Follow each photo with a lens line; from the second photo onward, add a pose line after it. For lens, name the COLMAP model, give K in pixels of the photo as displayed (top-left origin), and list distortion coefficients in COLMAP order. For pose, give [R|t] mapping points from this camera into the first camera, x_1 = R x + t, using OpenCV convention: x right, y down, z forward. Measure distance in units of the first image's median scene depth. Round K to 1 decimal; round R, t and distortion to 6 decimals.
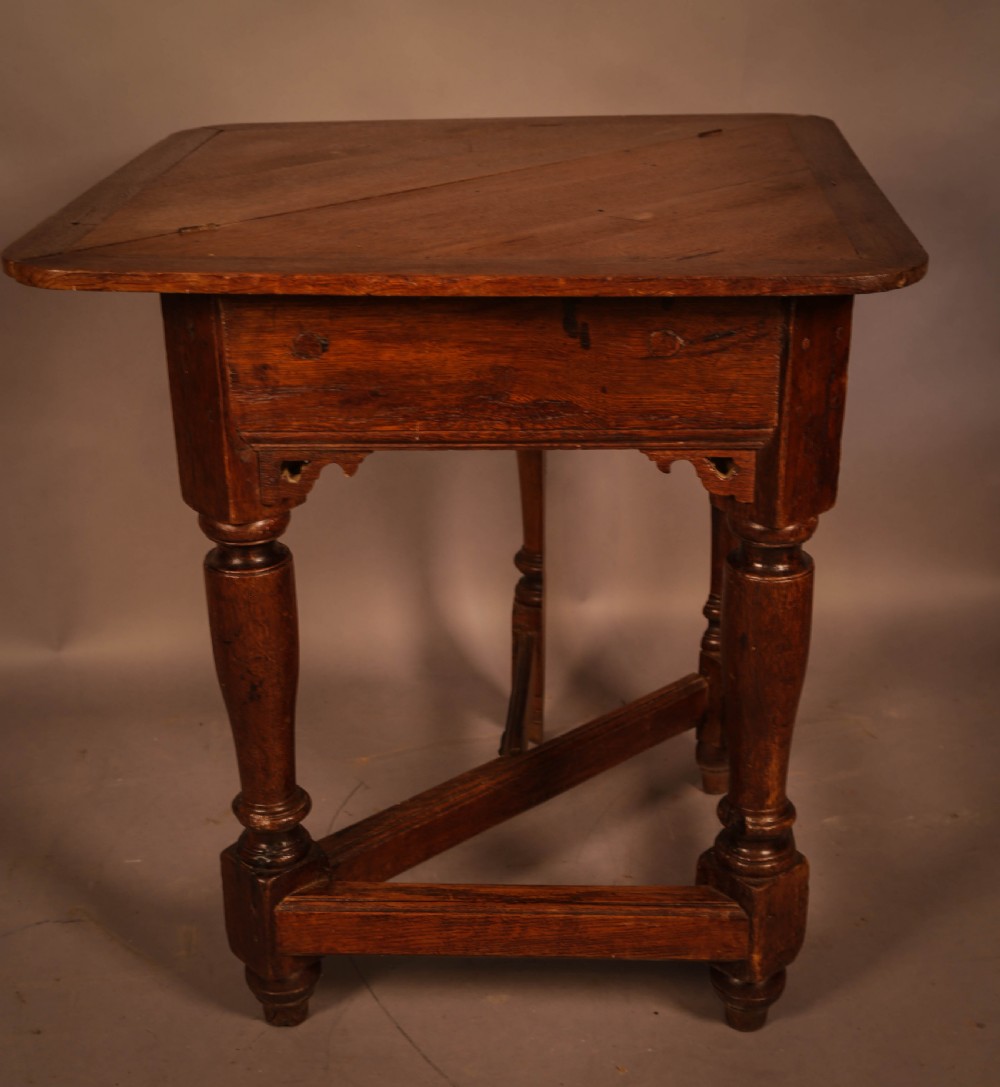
lens RADIAL K [[1674.4, 0, 498.4], [0, 1674.4, 592.4], [0, 0, 1]] dist [0.035251, 0.052681]
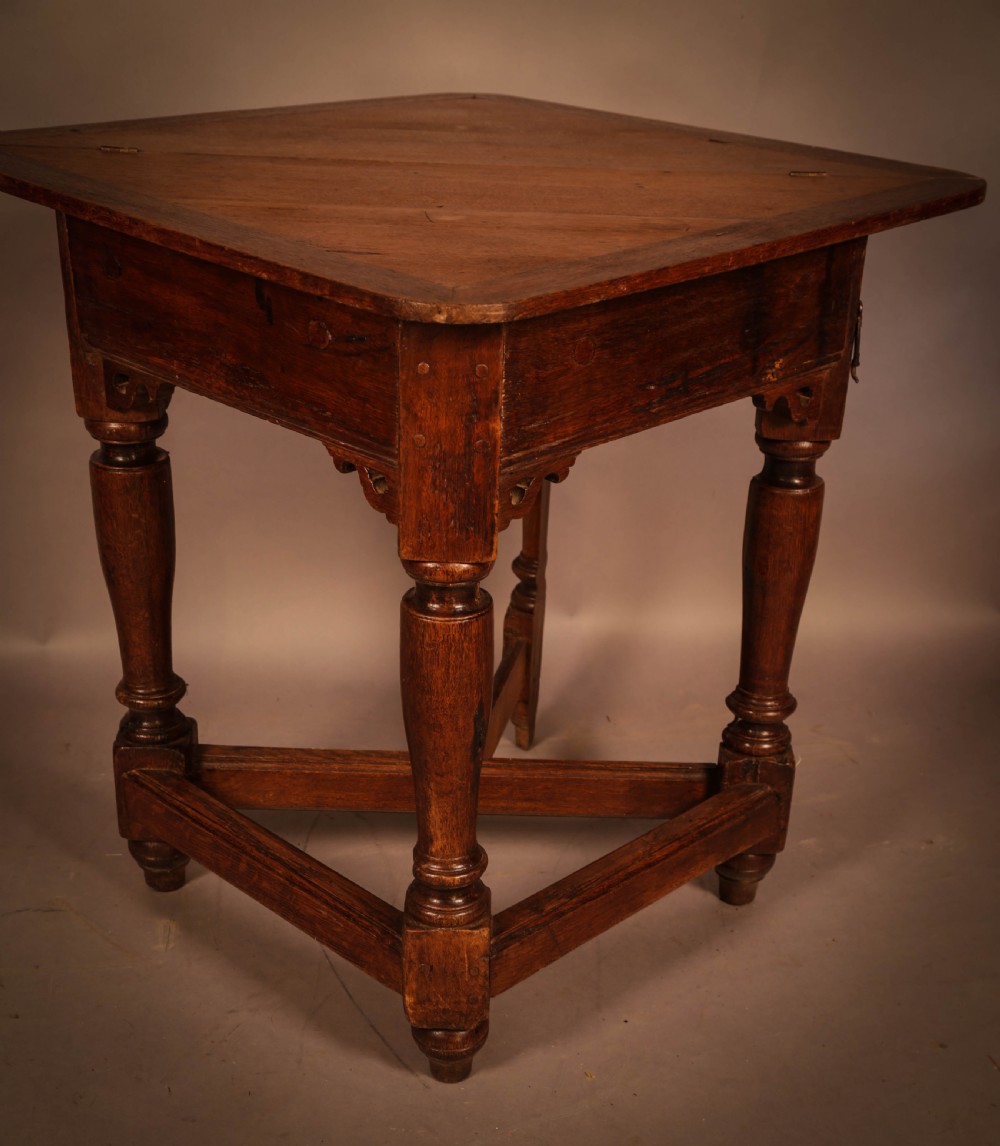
lens RADIAL K [[1721.4, 0, 499.0], [0, 1721.4, 753.5], [0, 0, 1]] dist [0.035294, 0.076021]
pose [[0.742310, 0.357797, -0.566530, 0.805108], [-0.313339, 0.932714, 0.178503, -0.127178], [0.592279, 0.045012, 0.804475, 0.243046]]
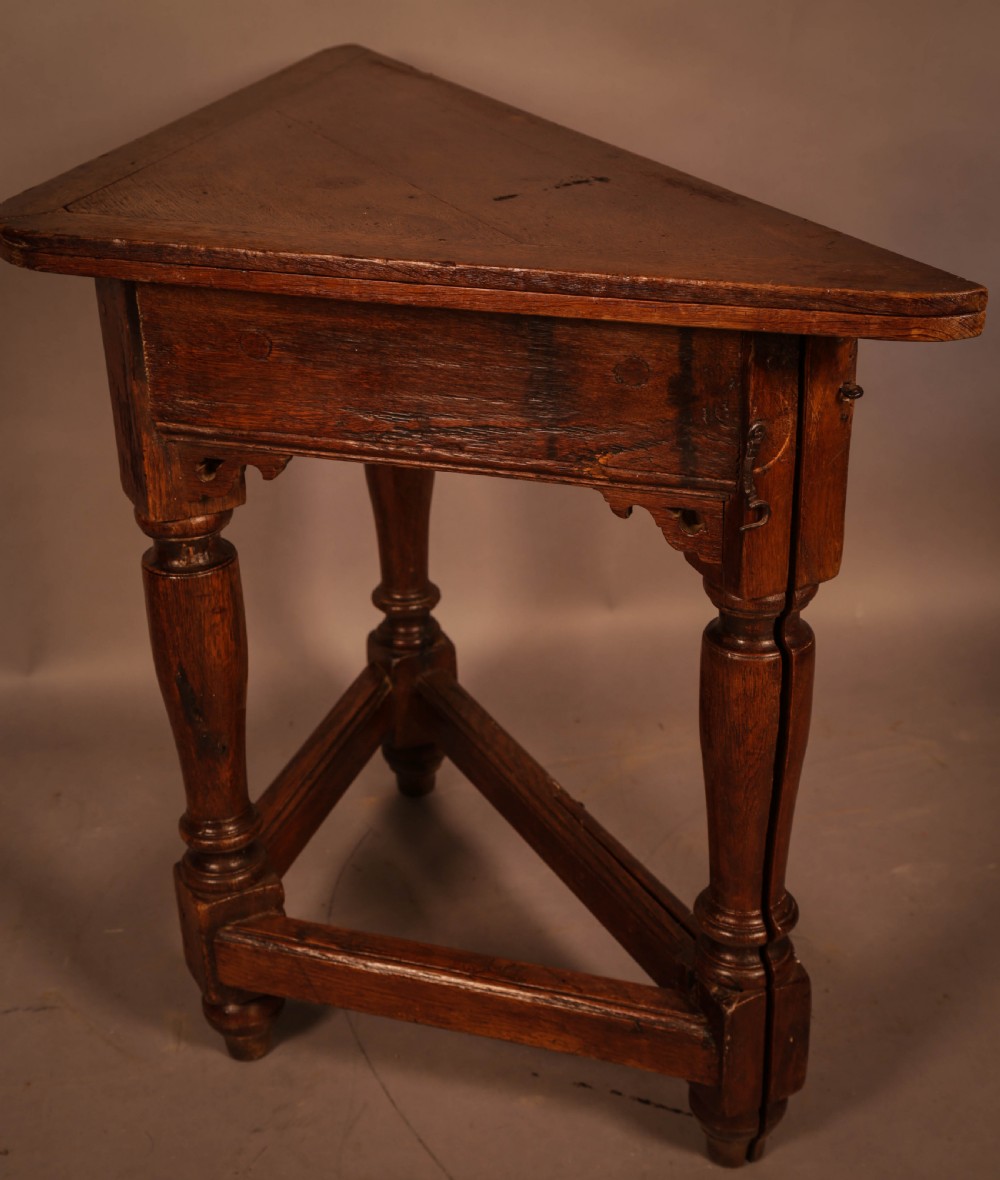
lens RADIAL K [[1763.1, 0, 500.0], [0, 1763.1, 590.0], [0, 0, 1]] dist [0.034125, 0.038857]
pose [[-0.263677, 0.450811, -0.852786, 1.001070], [-0.377716, 0.765223, 0.521311, -0.603263], [0.887584, 0.459568, -0.031493, 1.245180]]
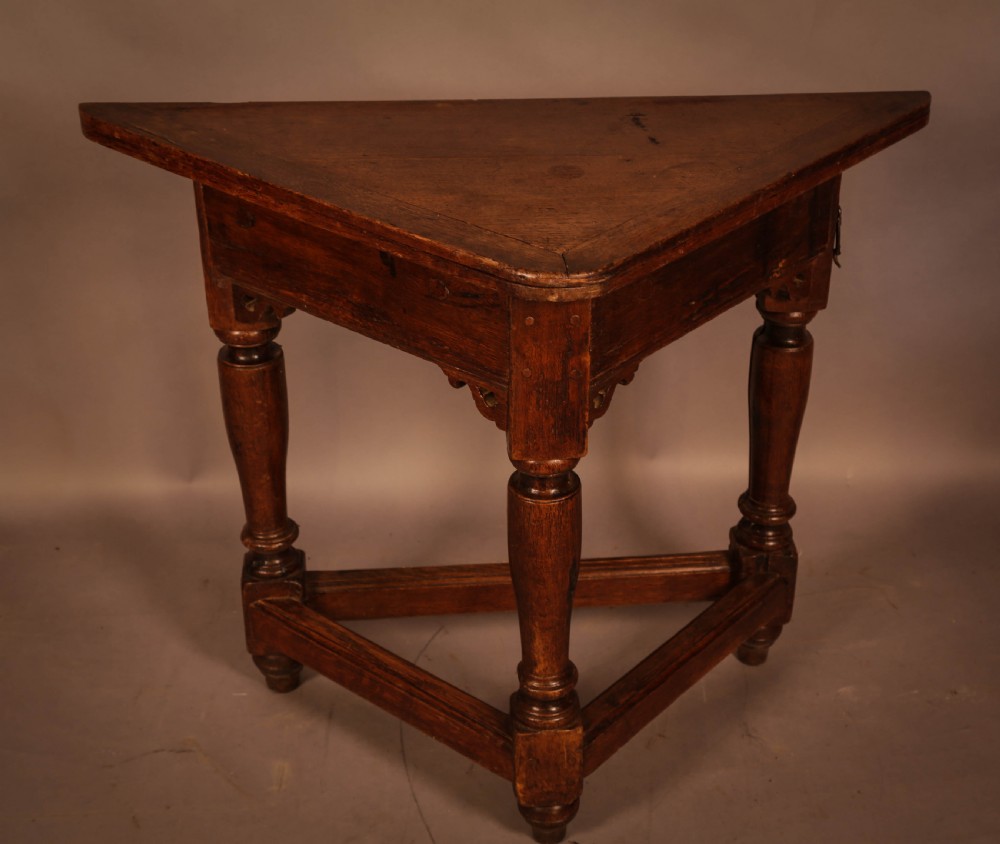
lens RADIAL K [[1590.8, 0, 569.2], [0, 1590.8, 455.5], [0, 0, 1]] dist [0.042849, 0.041384]
pose [[0.811893, 0.320861, -0.487727, 0.760350], [-0.267147, 0.947016, 0.178309, -0.256686], [0.519097, -0.014473, 0.854593, 0.034097]]
